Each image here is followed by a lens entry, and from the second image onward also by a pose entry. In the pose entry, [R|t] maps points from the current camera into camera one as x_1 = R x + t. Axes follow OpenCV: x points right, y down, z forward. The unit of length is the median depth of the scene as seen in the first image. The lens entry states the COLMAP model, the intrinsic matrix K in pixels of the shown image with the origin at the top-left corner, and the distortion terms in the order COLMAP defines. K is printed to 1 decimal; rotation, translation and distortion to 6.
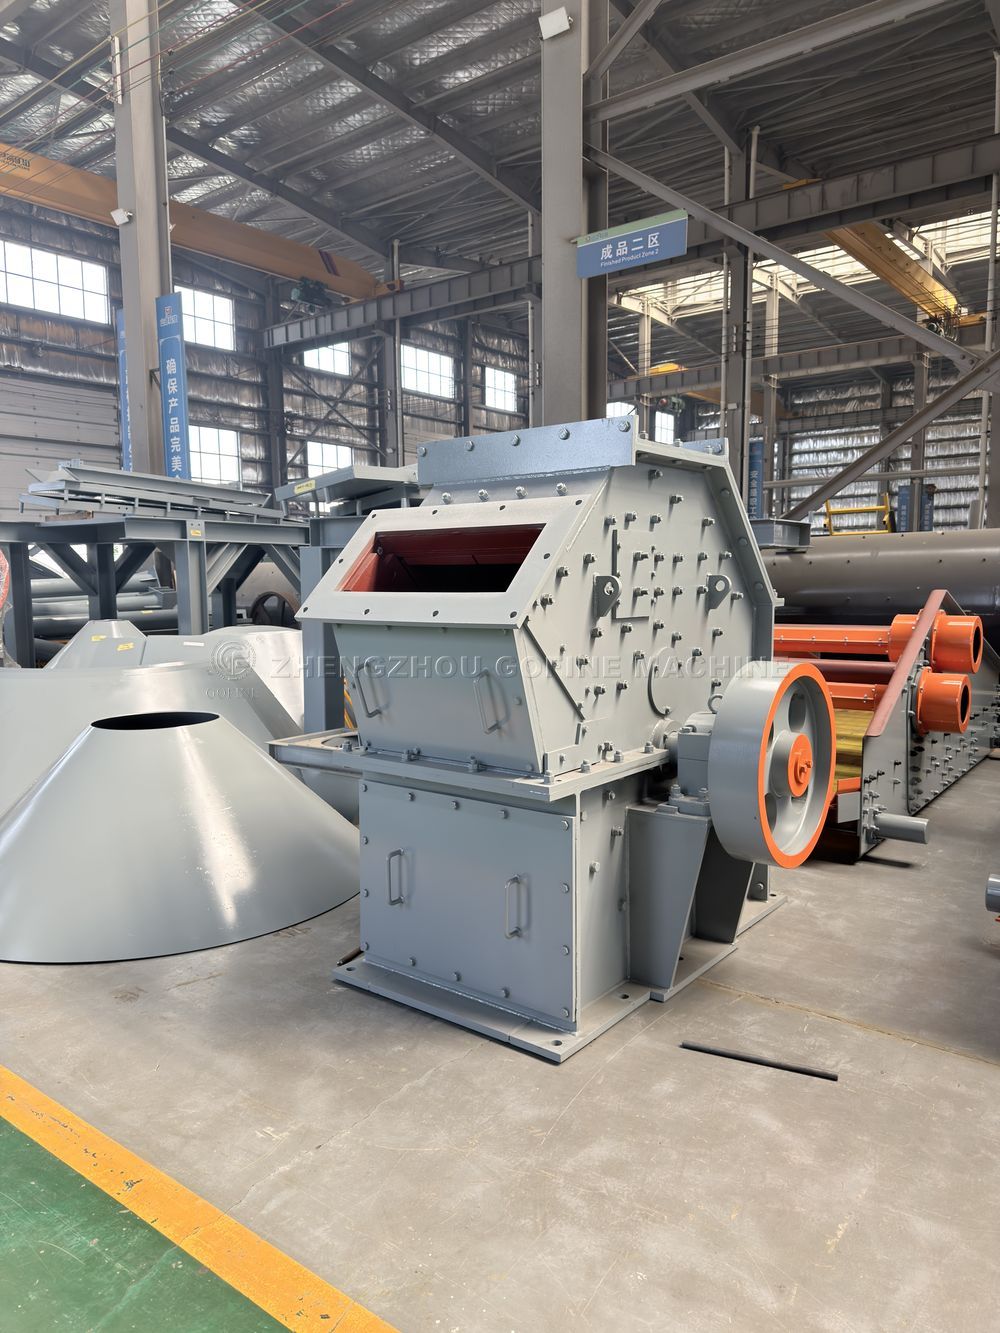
lens RADIAL K [[935.0, 0, 500.5], [0, 935.0, 661.7], [0, 0, 1]] dist [0.050856, -0.071836]
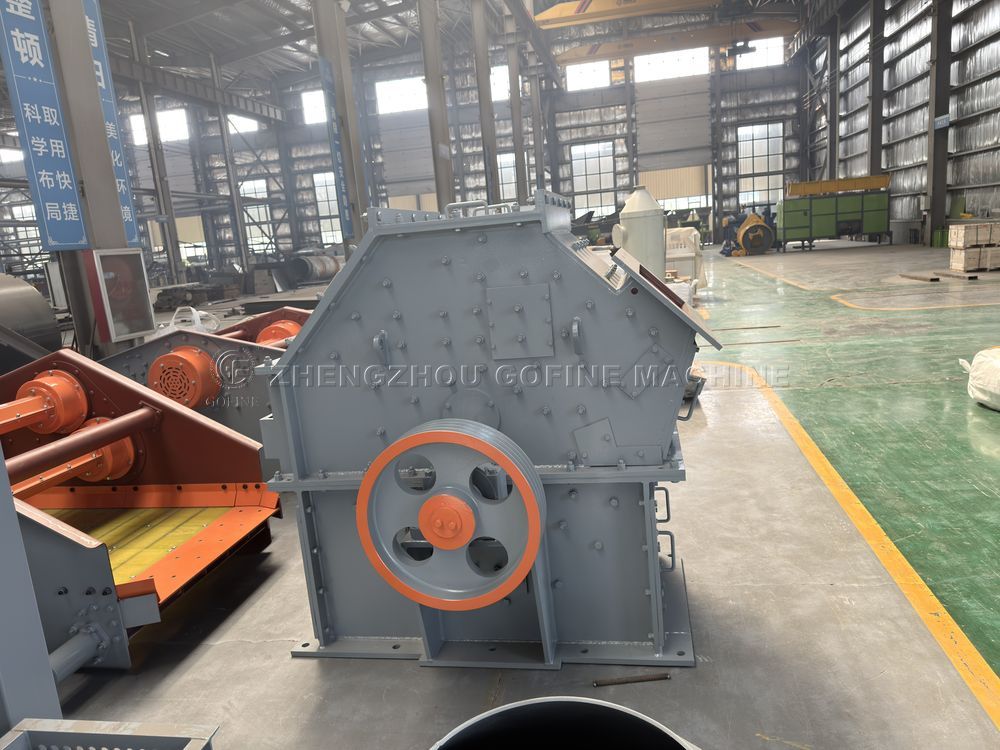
lens RADIAL K [[703.7, 0, 500.0], [0, 703.7, 375.0], [0, 0, 1]] dist [0.029940, -0.033684]
pose [[-0.448397, -0.123705, 0.885233, -0.748072], [0.172115, 0.959893, 0.221320, -0.219409], [-0.877107, 0.251601, -0.409122, 1.396119]]
